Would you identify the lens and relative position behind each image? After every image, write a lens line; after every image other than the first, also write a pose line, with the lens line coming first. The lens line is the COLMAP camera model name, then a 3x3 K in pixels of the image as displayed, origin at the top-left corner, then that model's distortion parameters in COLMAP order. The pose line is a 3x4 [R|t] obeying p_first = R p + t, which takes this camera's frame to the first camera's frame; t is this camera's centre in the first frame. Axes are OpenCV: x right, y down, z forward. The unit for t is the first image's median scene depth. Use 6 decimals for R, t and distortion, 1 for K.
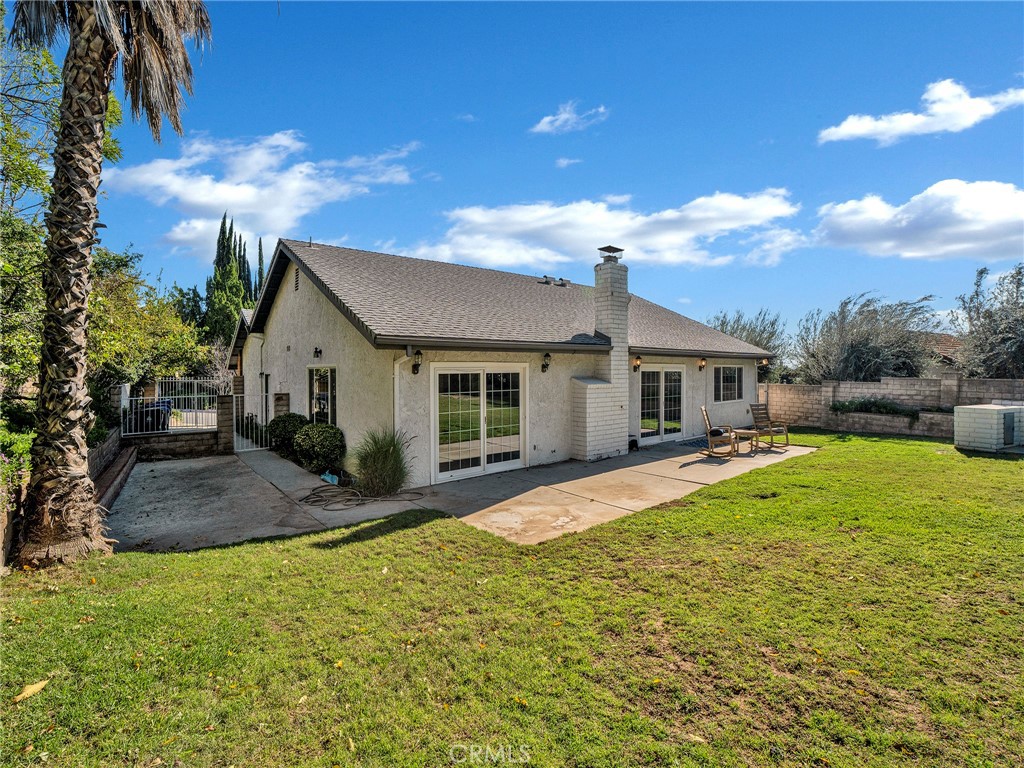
lens RADIAL K [[462.2, 0, 509.4], [0, 462.2, 379.6], [0, 0, 1]] dist [-0.069836, 0.014918]
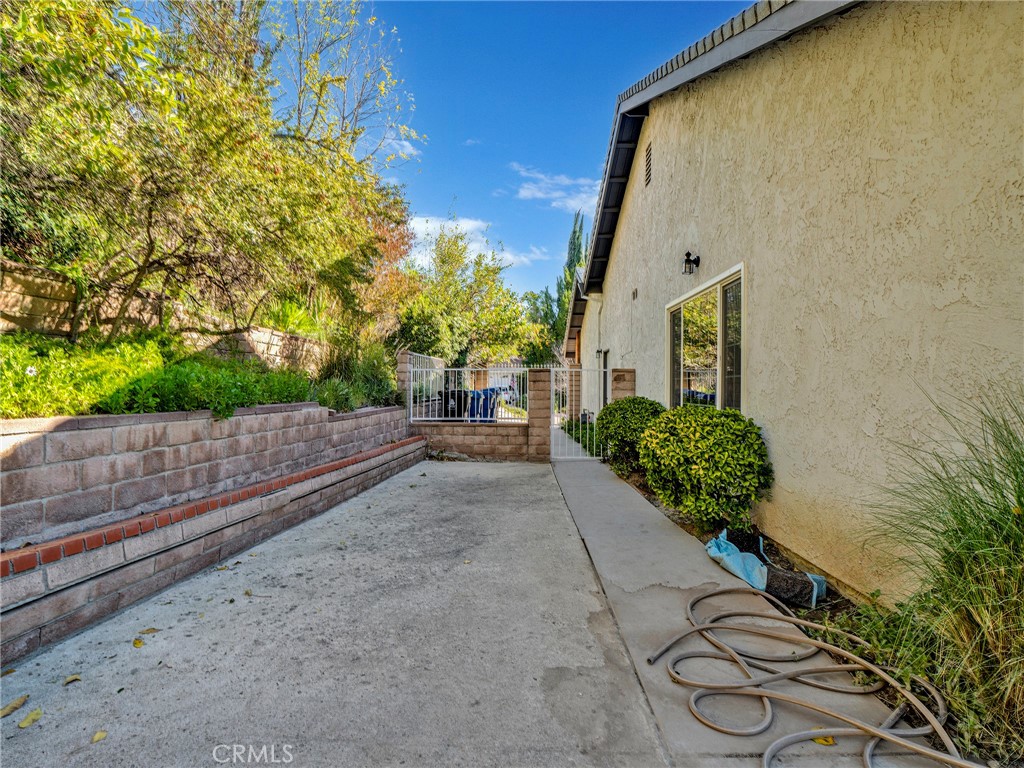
lens RADIAL K [[462.2, 0, 509.4], [0, 462.2, 379.6], [0, 0, 1]] dist [-0.069836, 0.014918]
pose [[0.747592, -0.006499, -0.664127, -0.226264], [-0.022133, 0.999153, -0.034693, 0.073839], [0.663790, 0.040635, 0.746815, 0.481364]]
